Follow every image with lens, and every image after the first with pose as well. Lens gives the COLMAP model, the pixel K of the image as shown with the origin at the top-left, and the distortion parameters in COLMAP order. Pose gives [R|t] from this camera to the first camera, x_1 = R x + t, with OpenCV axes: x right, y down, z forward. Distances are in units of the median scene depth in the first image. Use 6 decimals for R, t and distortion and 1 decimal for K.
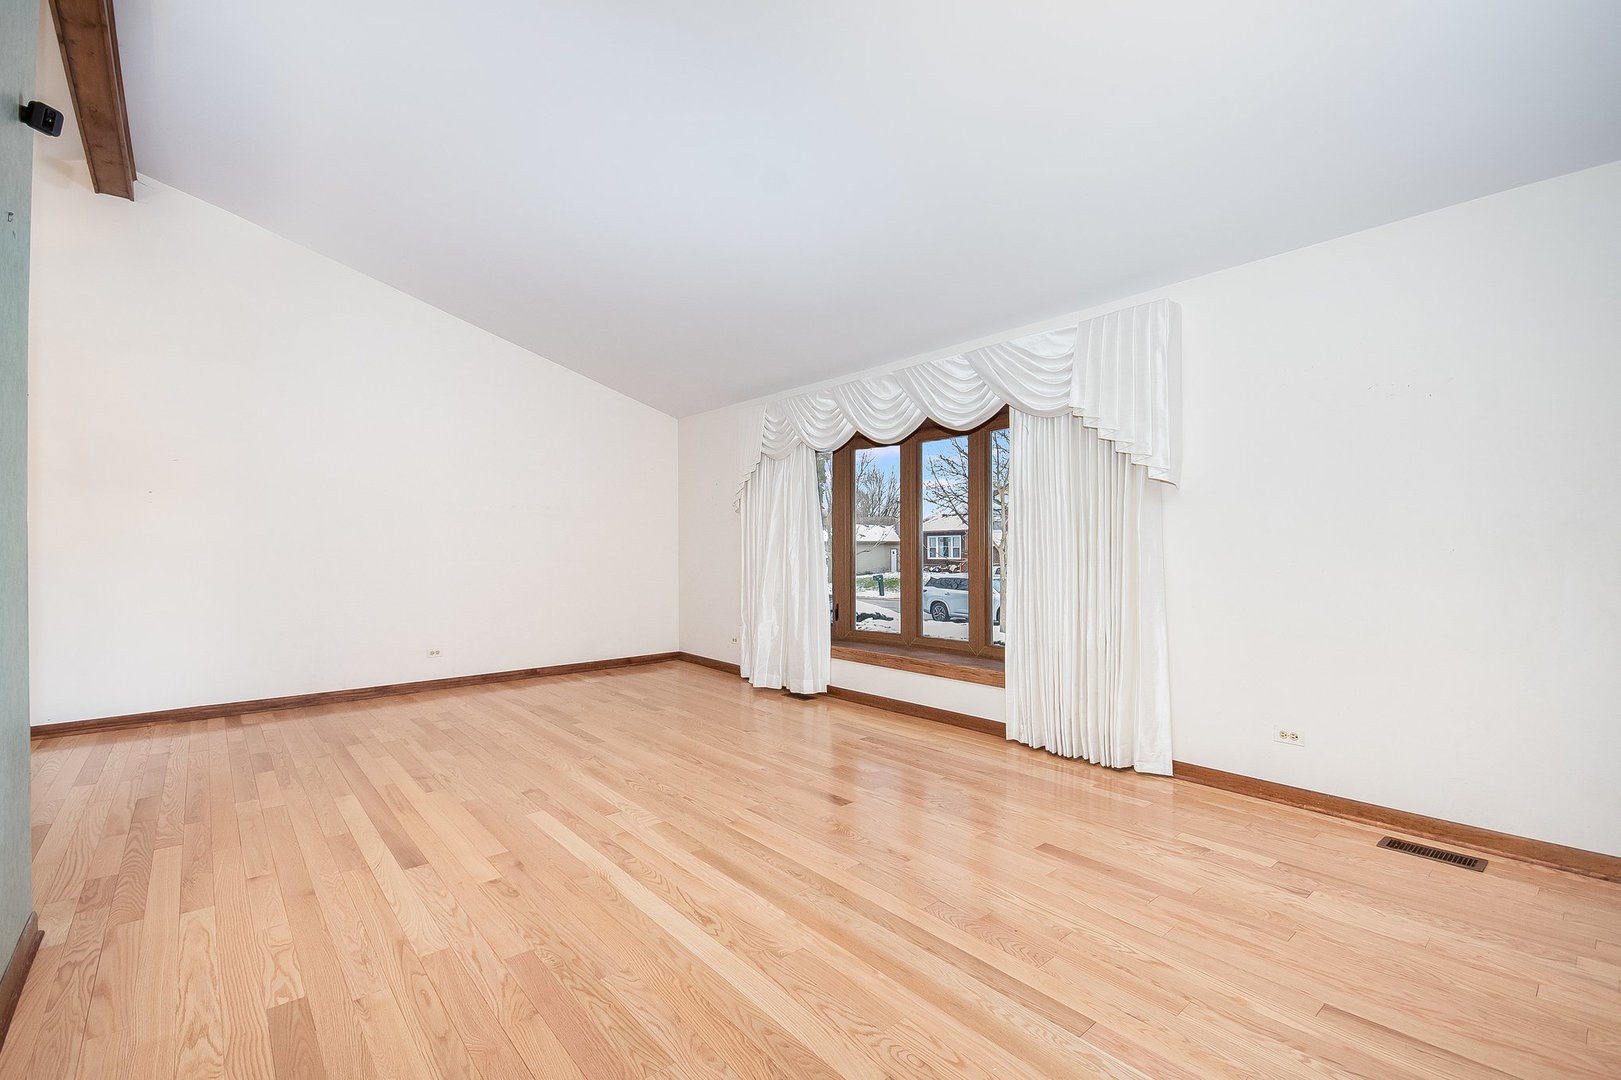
lens RADIAL K [[705.5, 0, 817.2], [0, 705.5, 546.7], [0, 0, 1]] dist [0.002219, 0.000720]
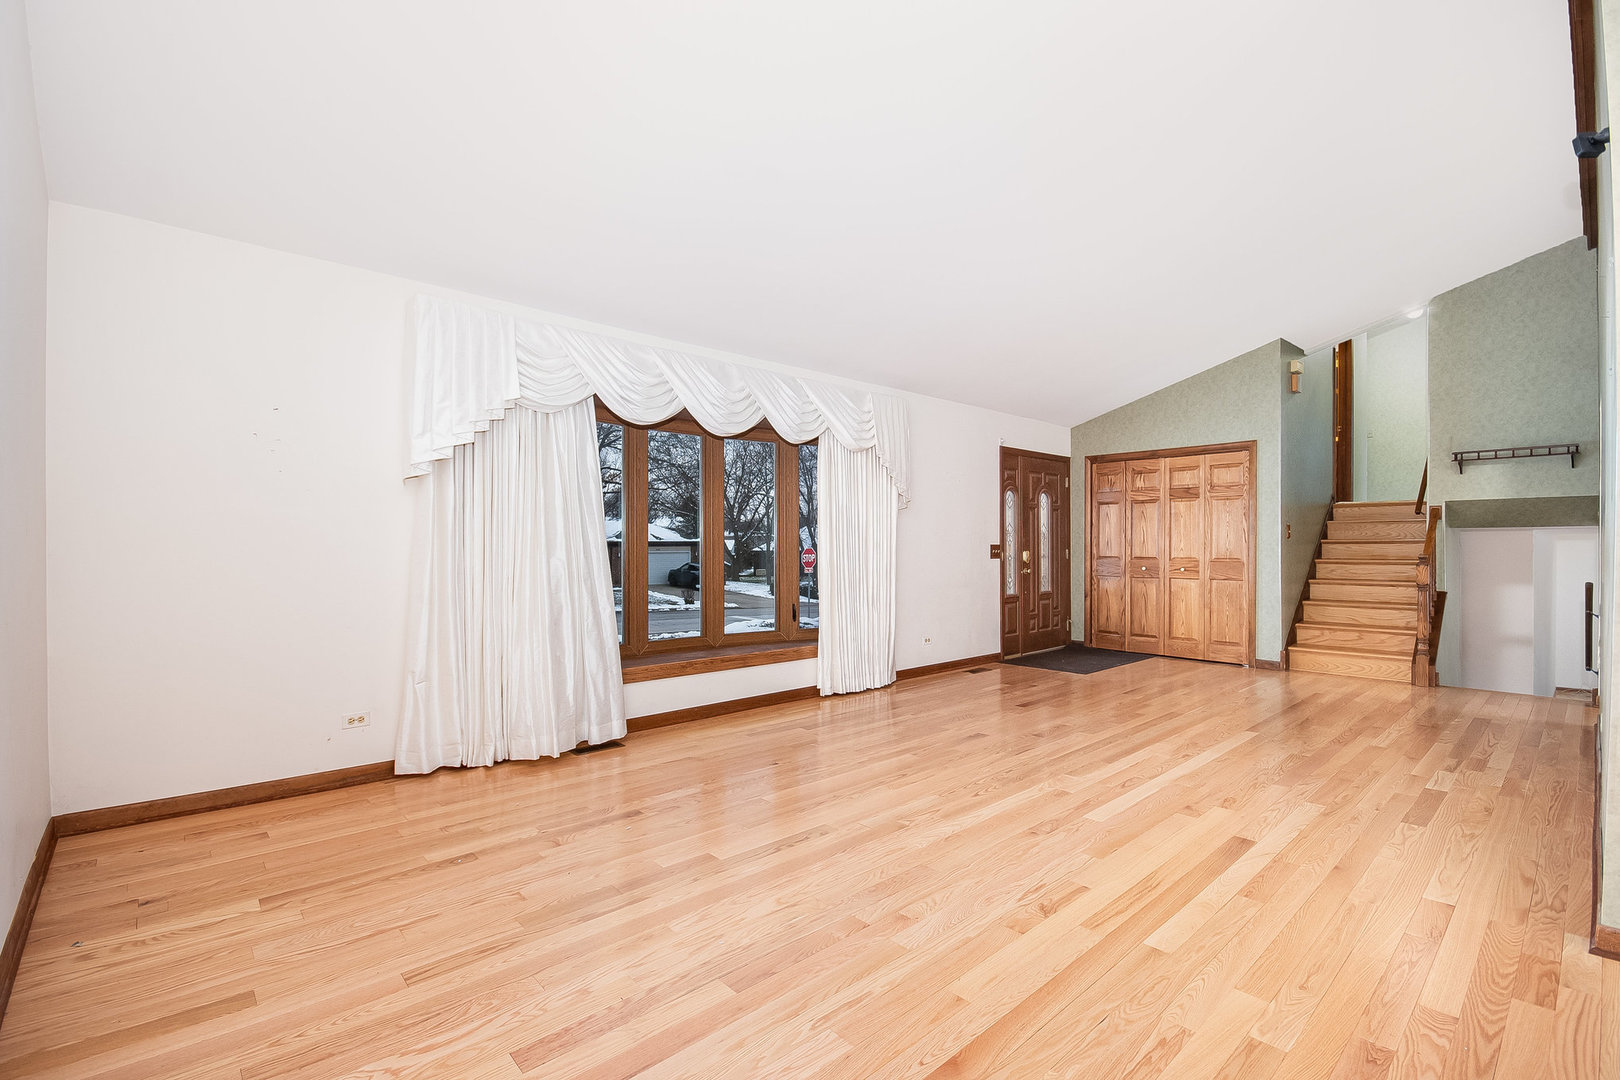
lens RADIAL K [[723.3, 0, 810.0], [0, 723.3, 540.0], [0, 0, 1]] dist [-0.003047, -0.000997]
pose [[-0.021177, 0.008229, 0.999742, -1.220415], [-0.002793, 0.999962, -0.008289, 0.003115], [-0.999772, -0.002968, -0.021153, 1.240415]]
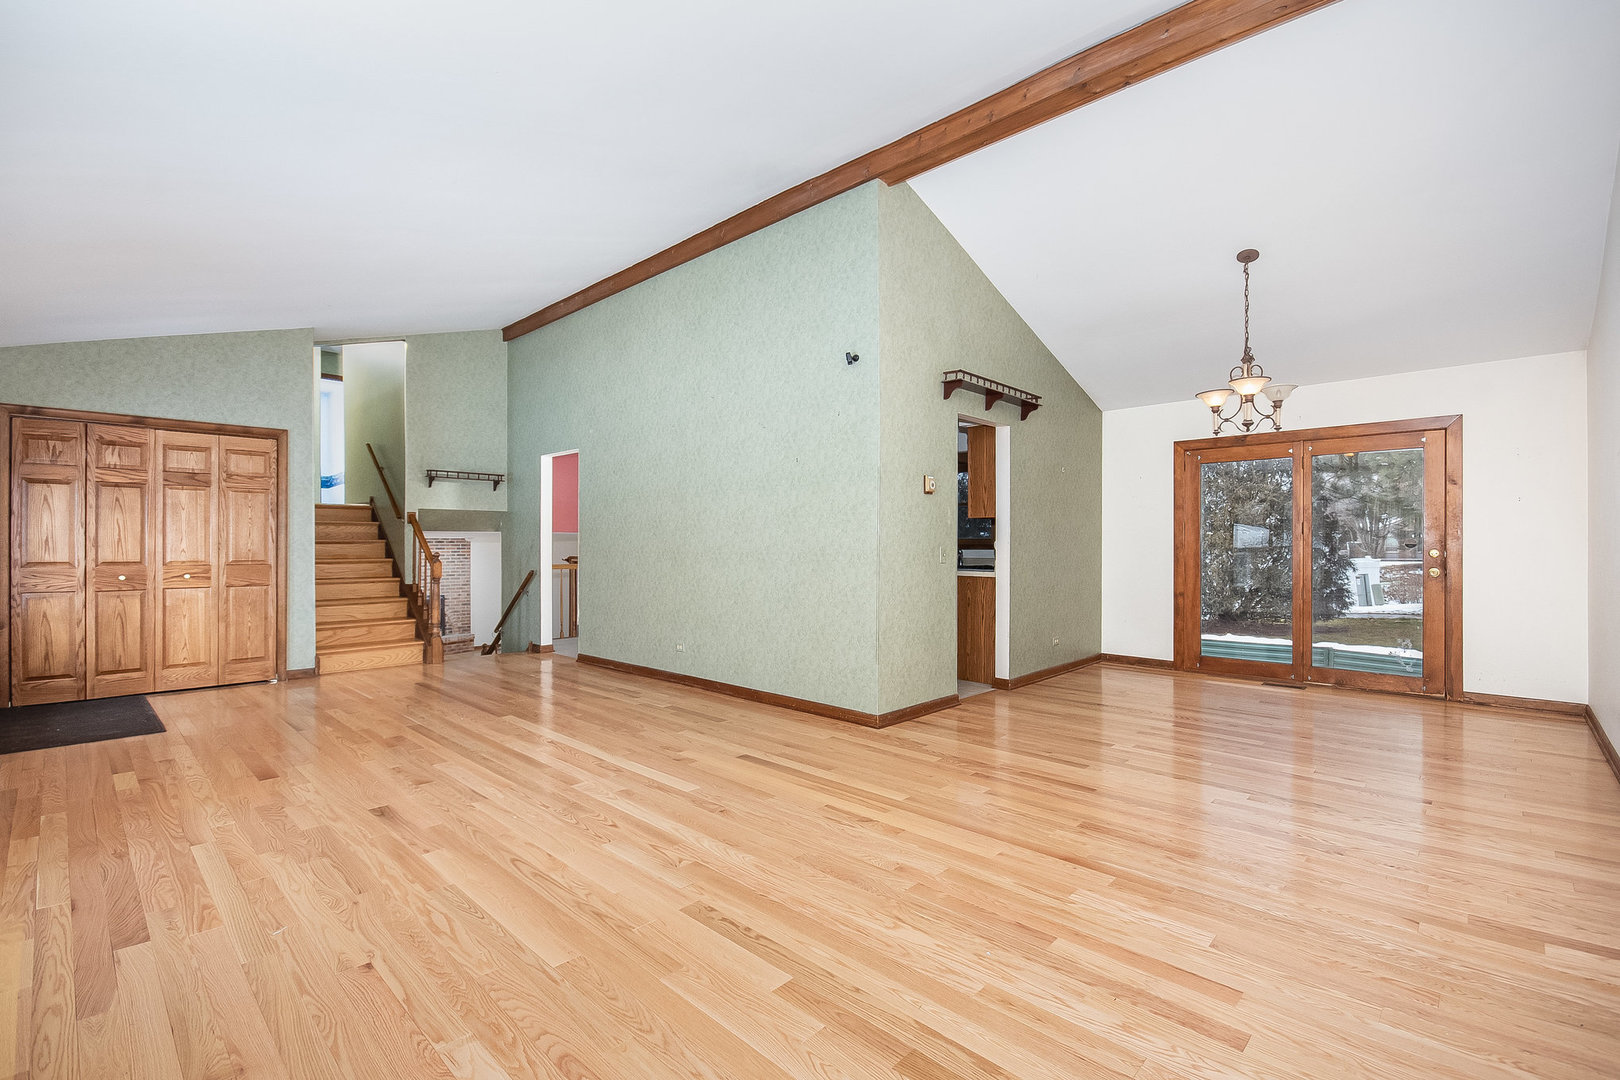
lens RADIAL K [[712.5, 0, 814.5], [0, 712.5, 543.1], [0, 0, 1]] dist [-0.000990, -0.000918]
pose [[-0.995083, 0.000500, -0.099043, -0.420560], [0.001038, 0.999985, -0.005380, 0.002915], [0.099039, -0.005456, -0.995069, 1.861415]]
